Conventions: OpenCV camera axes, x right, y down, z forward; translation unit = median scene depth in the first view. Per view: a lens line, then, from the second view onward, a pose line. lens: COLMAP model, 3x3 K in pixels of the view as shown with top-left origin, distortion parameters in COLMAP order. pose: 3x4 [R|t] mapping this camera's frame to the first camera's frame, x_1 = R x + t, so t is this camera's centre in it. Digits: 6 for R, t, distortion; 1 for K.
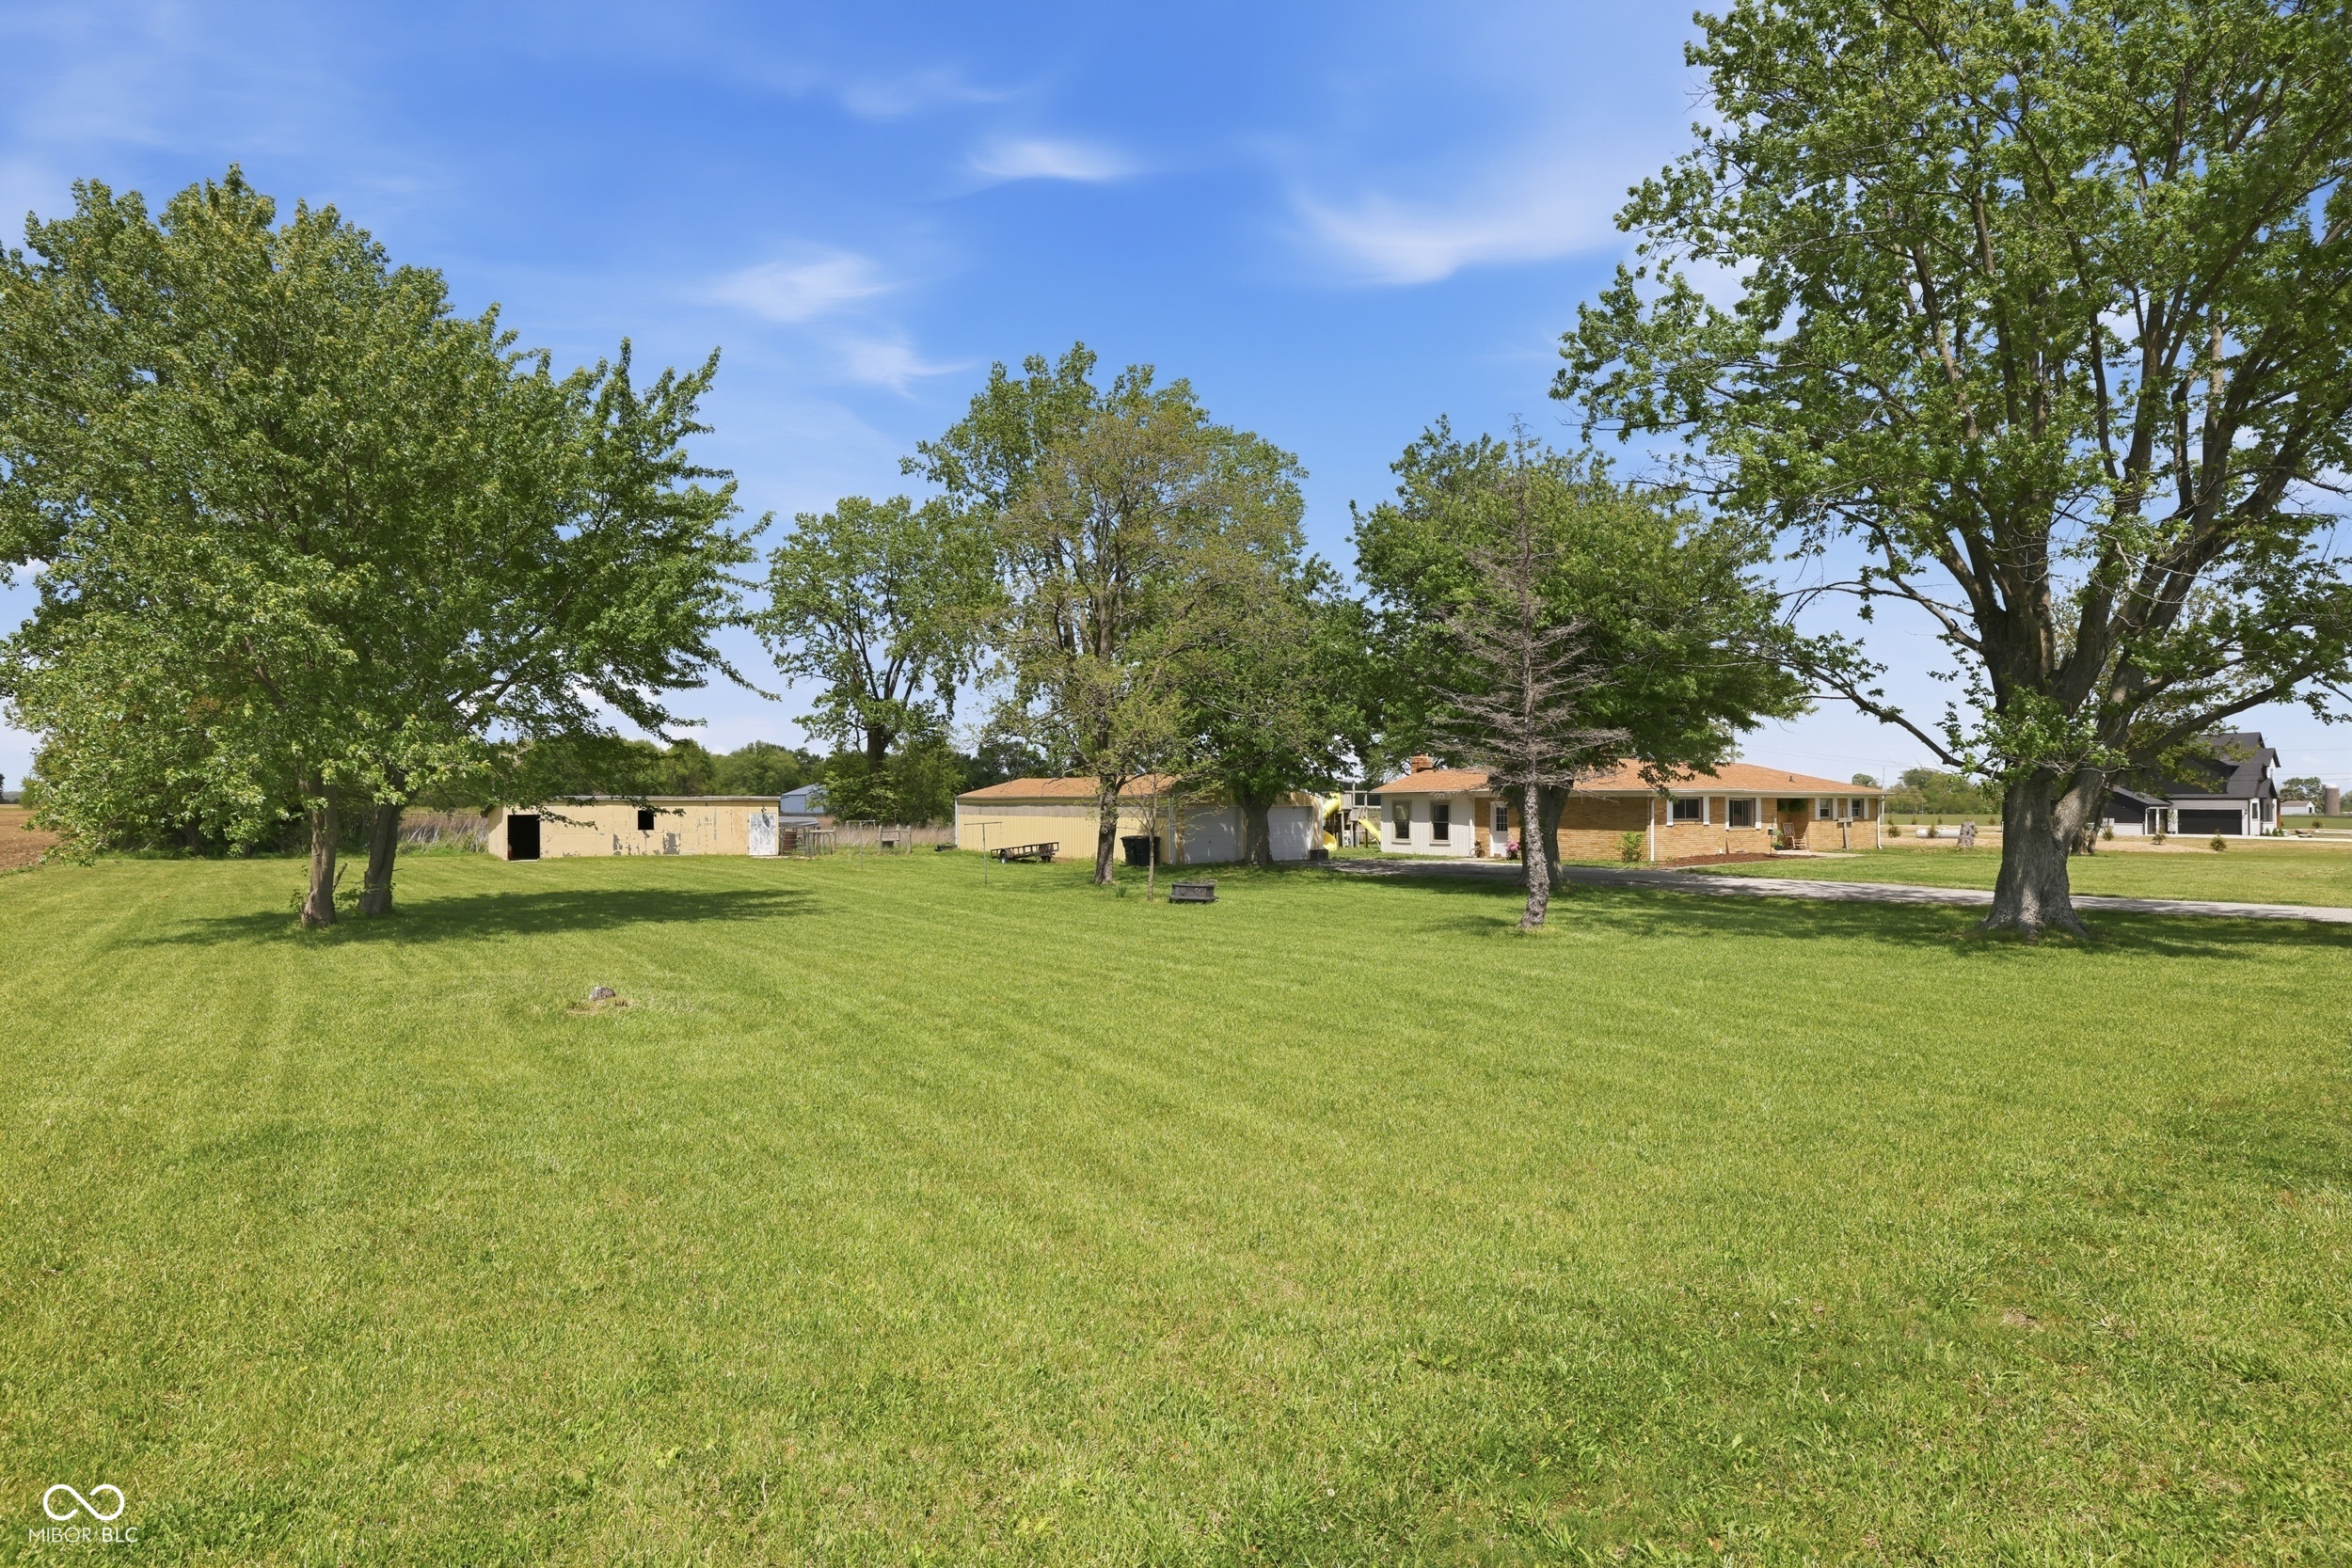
lens RADIAL K [[1302.1, 0, 1186.8], [0, 1302.1, 799.3], [0, 0, 1]] dist [0.006850, 0.002217]
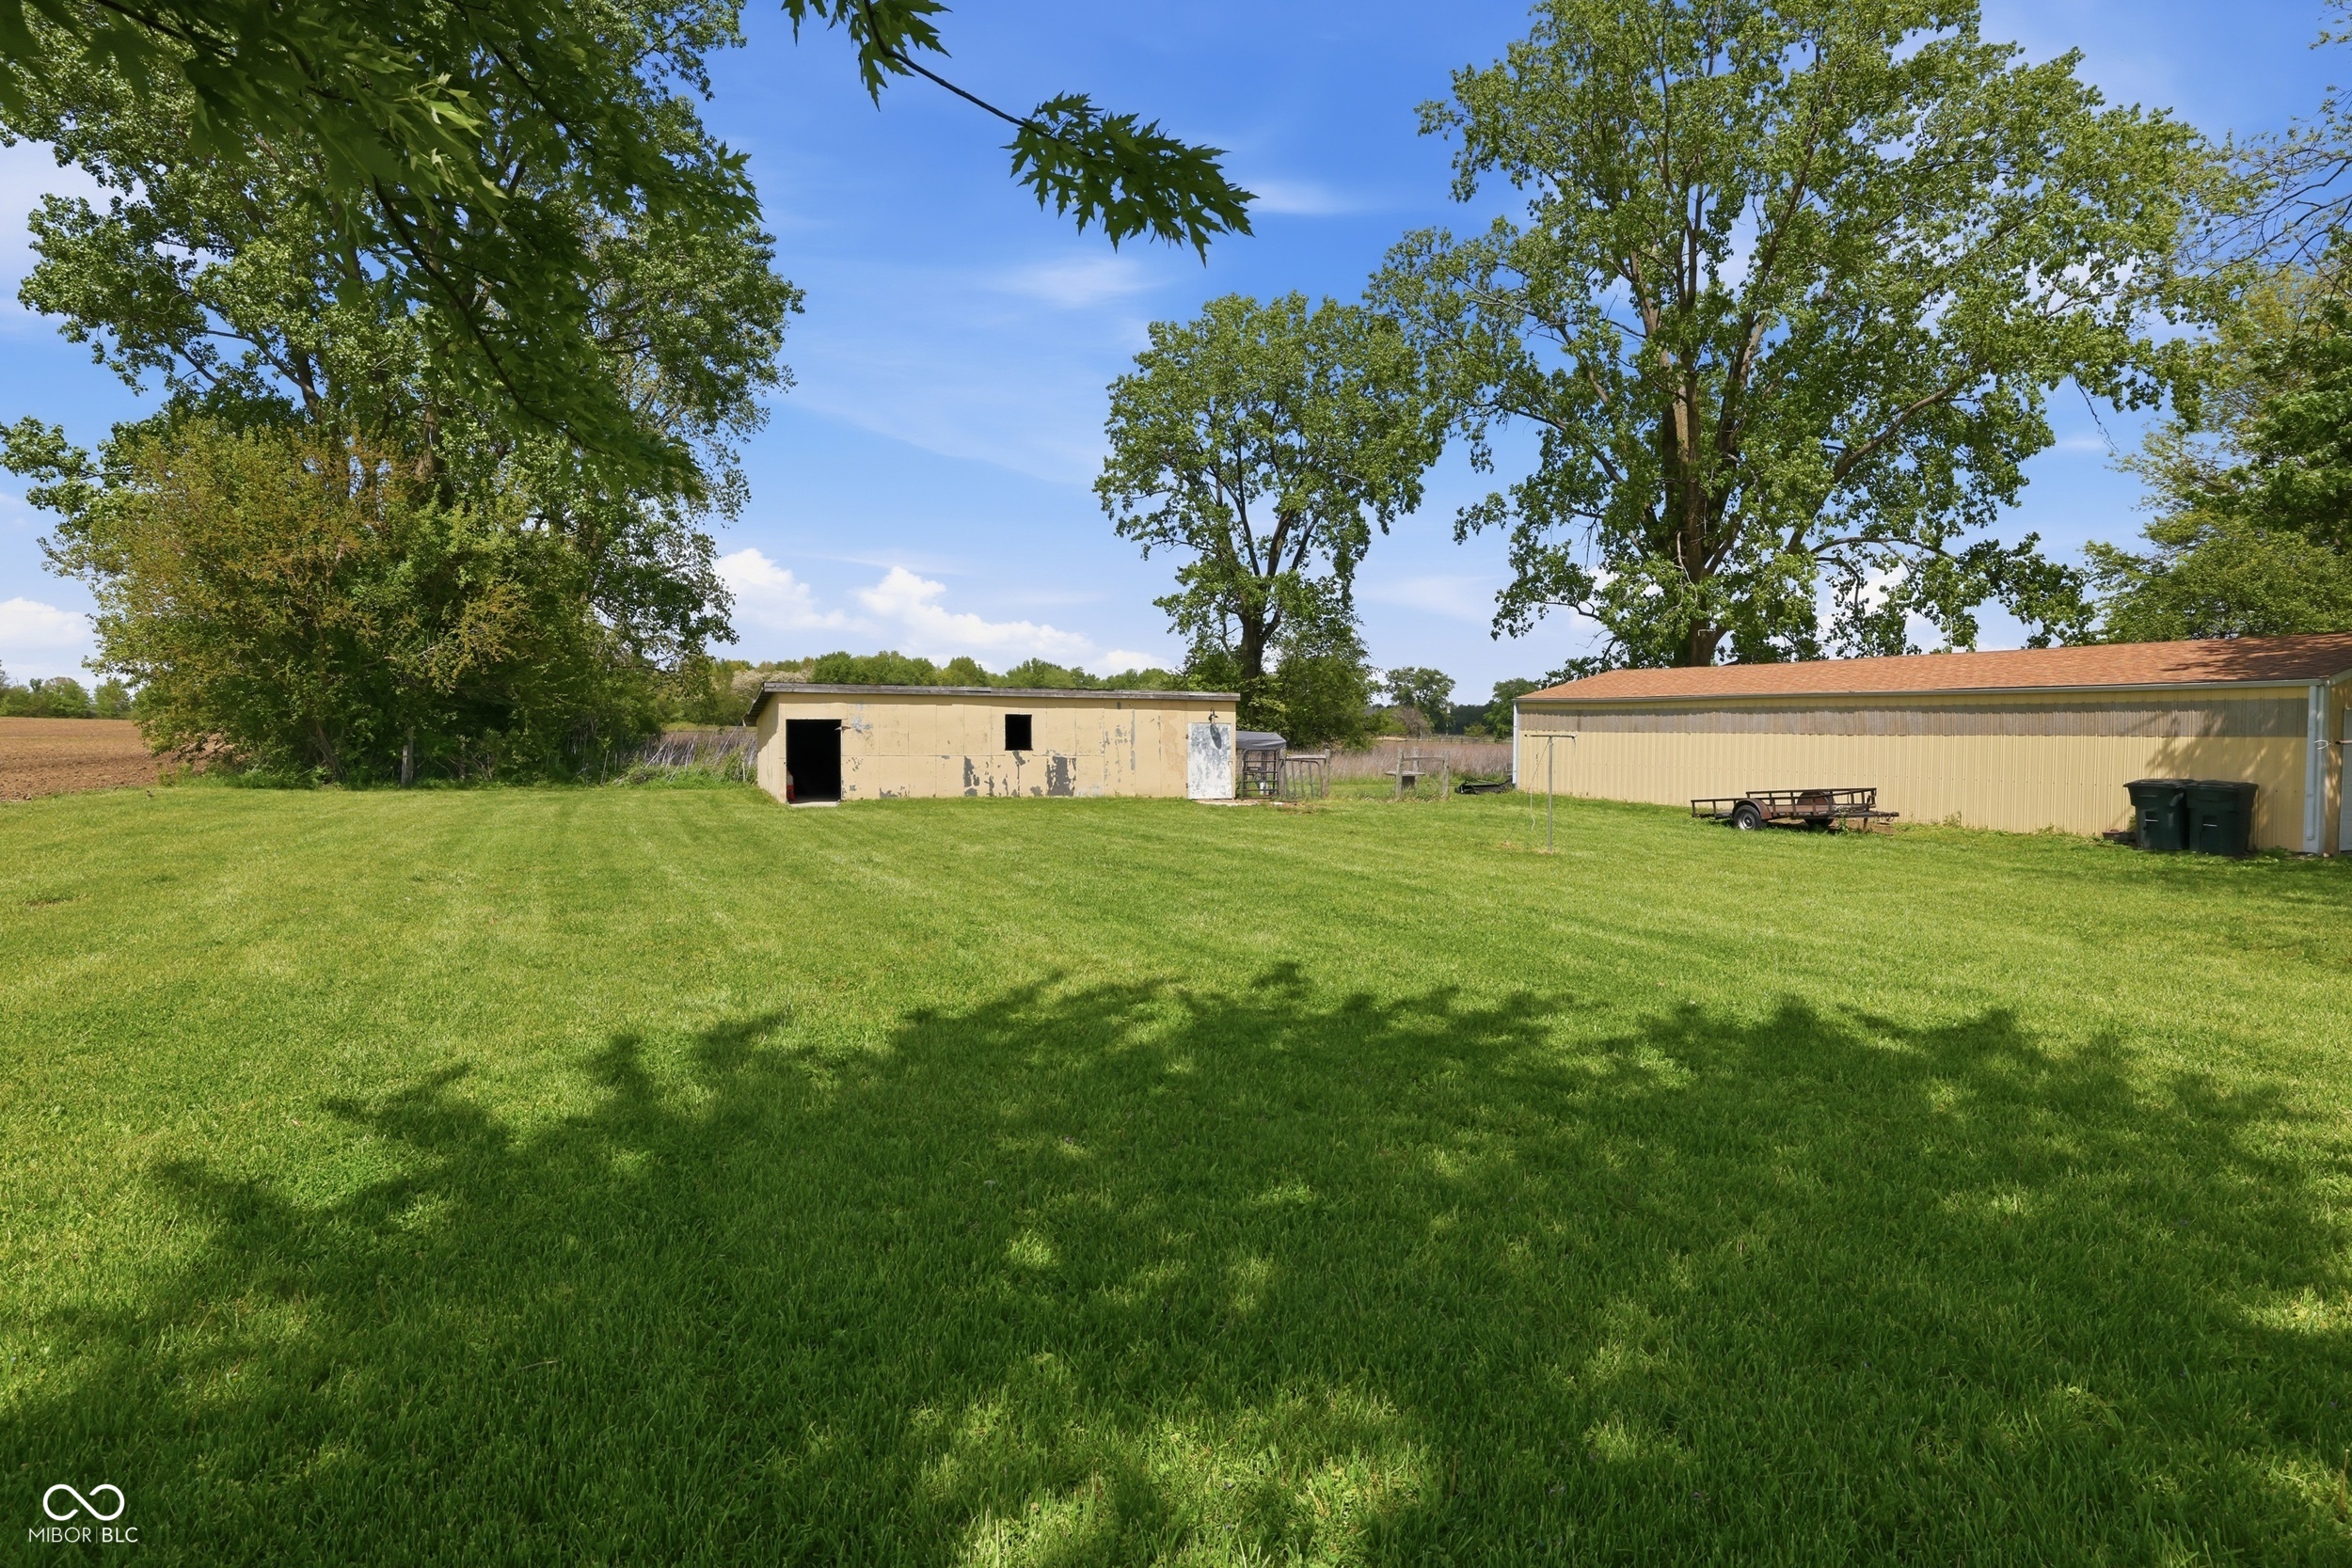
lens RADIAL K [[1302.1, 0, 1169.6], [0, 1302.1, 773.8], [0, 0, 1]] dist [0.006850, 0.002217]
pose [[0.980669, 0.016517, -0.194977, -0.211932], [-0.009557, 0.999285, 0.036586, 0.010930], [0.195442, -0.034016, 0.980125, 0.409413]]
